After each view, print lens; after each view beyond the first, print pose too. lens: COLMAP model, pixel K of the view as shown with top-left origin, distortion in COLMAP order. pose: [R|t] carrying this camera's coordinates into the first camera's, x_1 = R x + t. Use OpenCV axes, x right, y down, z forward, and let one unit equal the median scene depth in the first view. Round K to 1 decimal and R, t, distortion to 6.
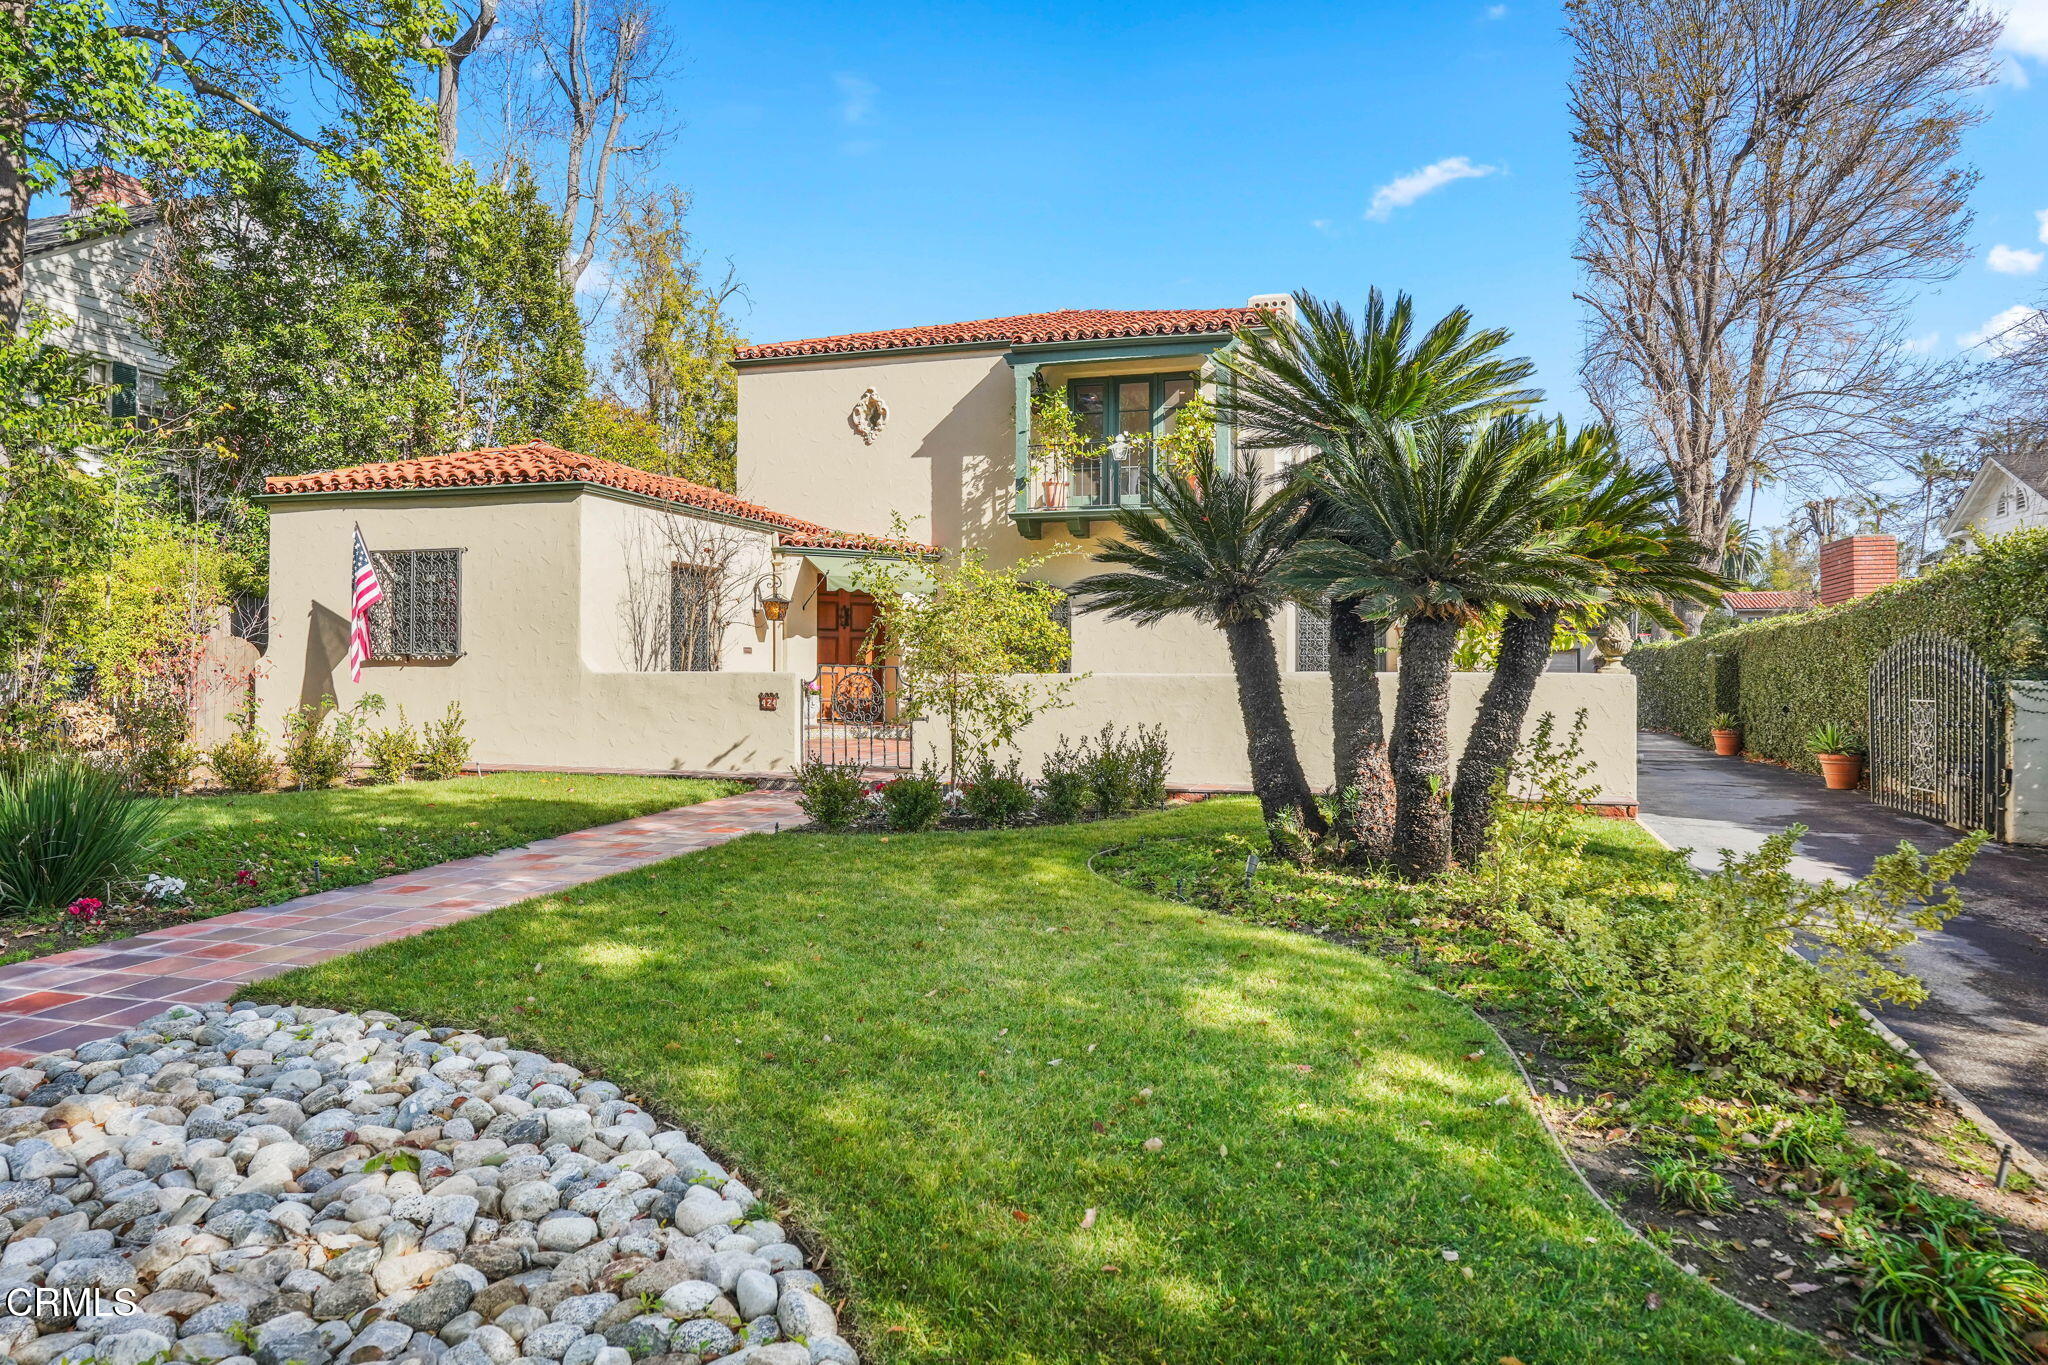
lens RADIAL K [[911.3, 0, 1022.4], [0, 911.3, 652.6], [0, 0, 1]] dist [-0.004194, 0.000008]
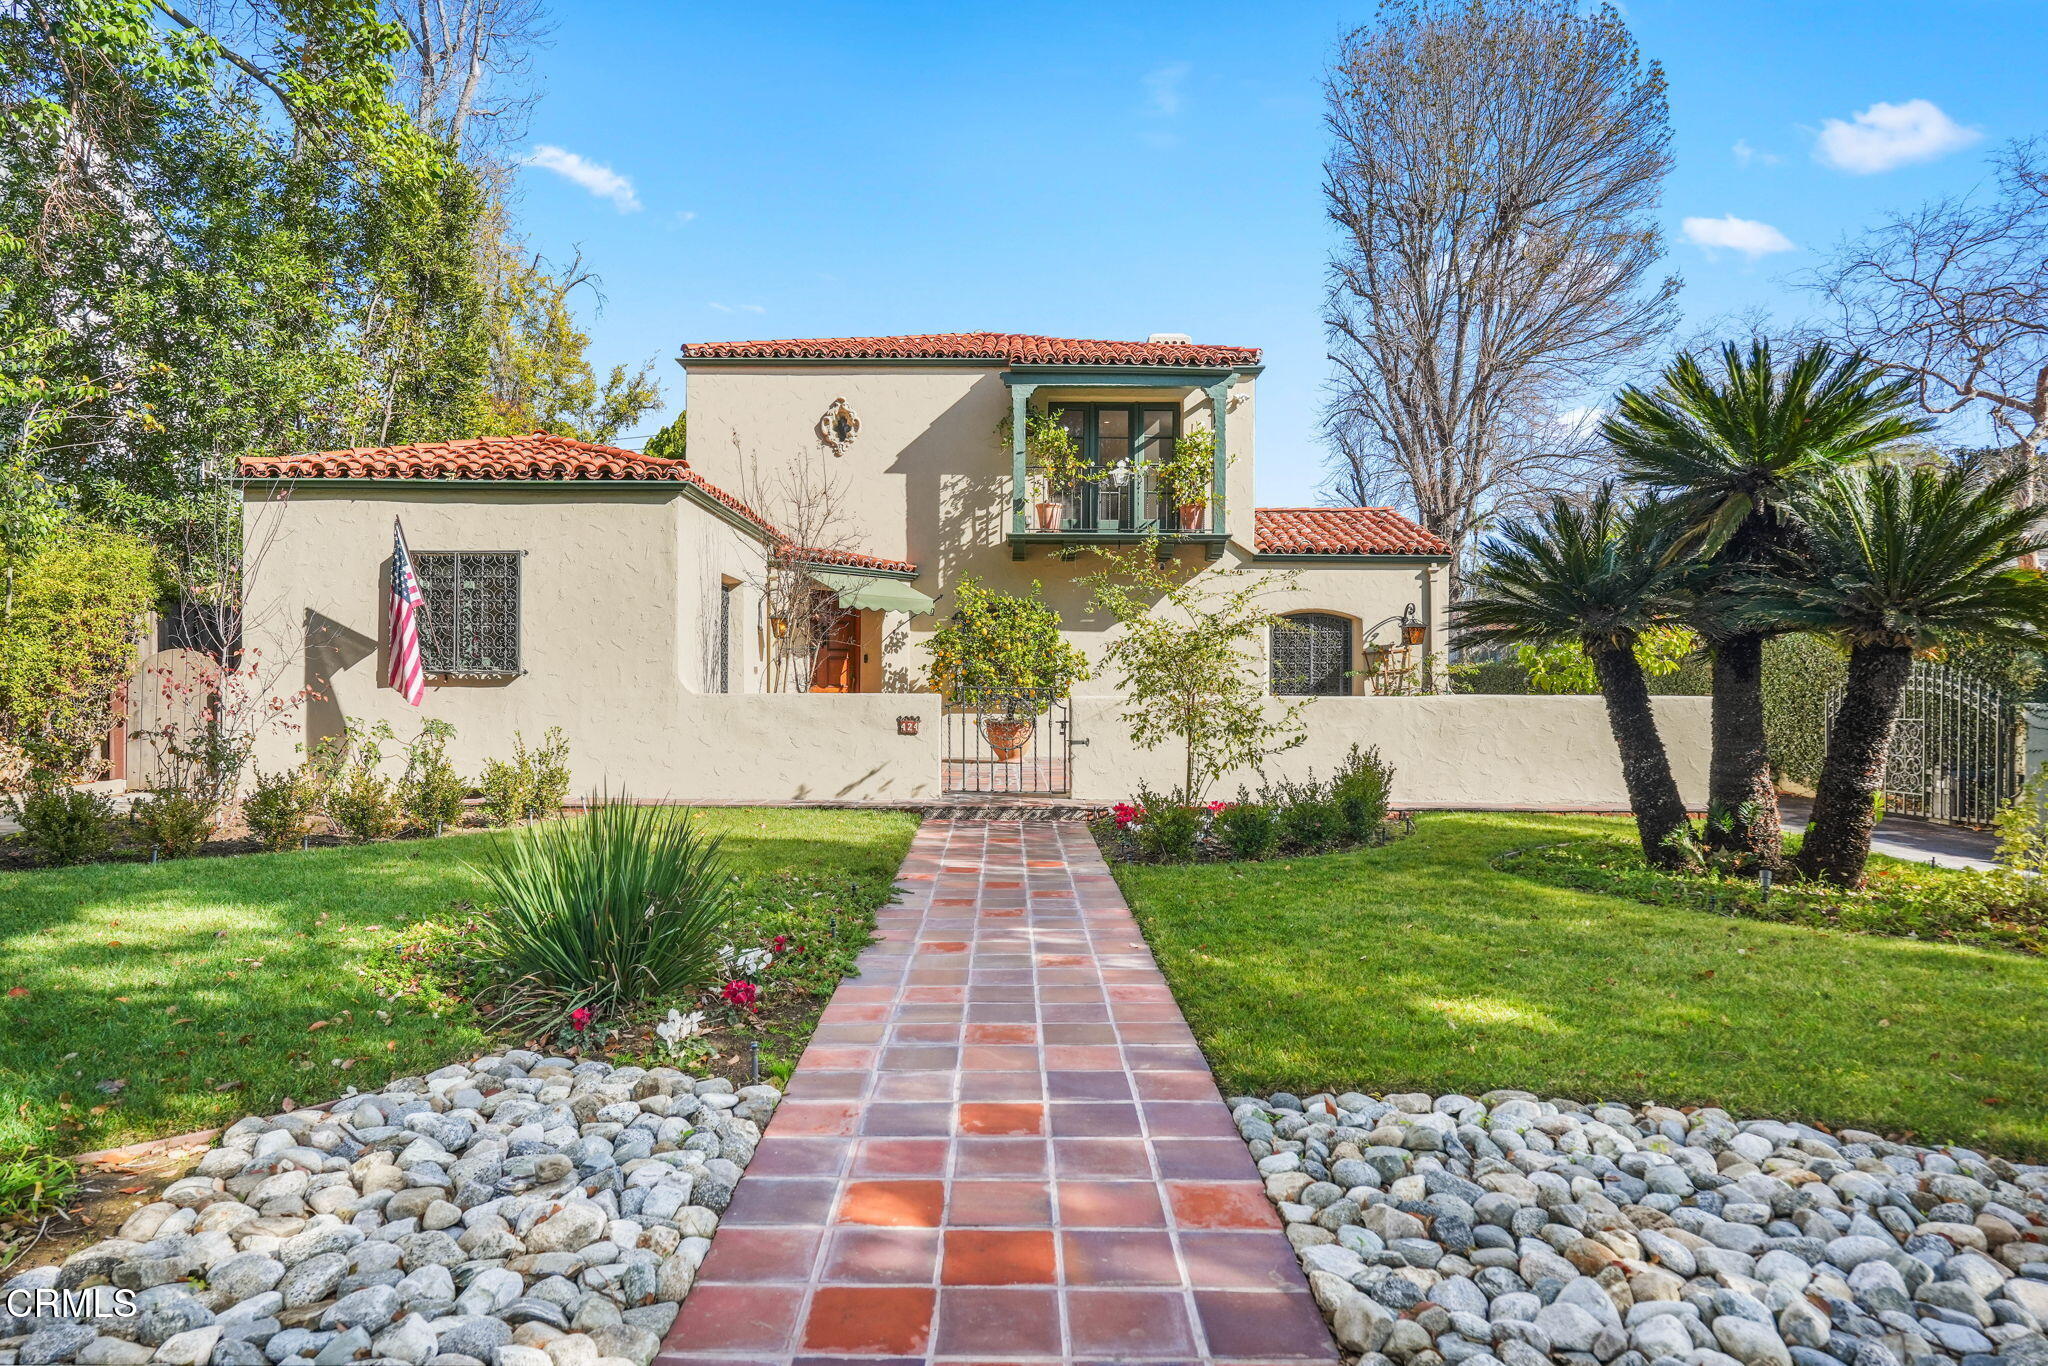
lens RADIAL K [[892.6, 0, 1026.8], [0, 892.6, 686.9], [0, 0, 1]] dist [-0.002440, -0.000799]
pose [[0.979229, 0.003051, 0.202734, -0.196637], [-0.006061, 0.999880, 0.014230, 0.000077], [-0.202666, -0.015163, 0.979131, 0.039885]]
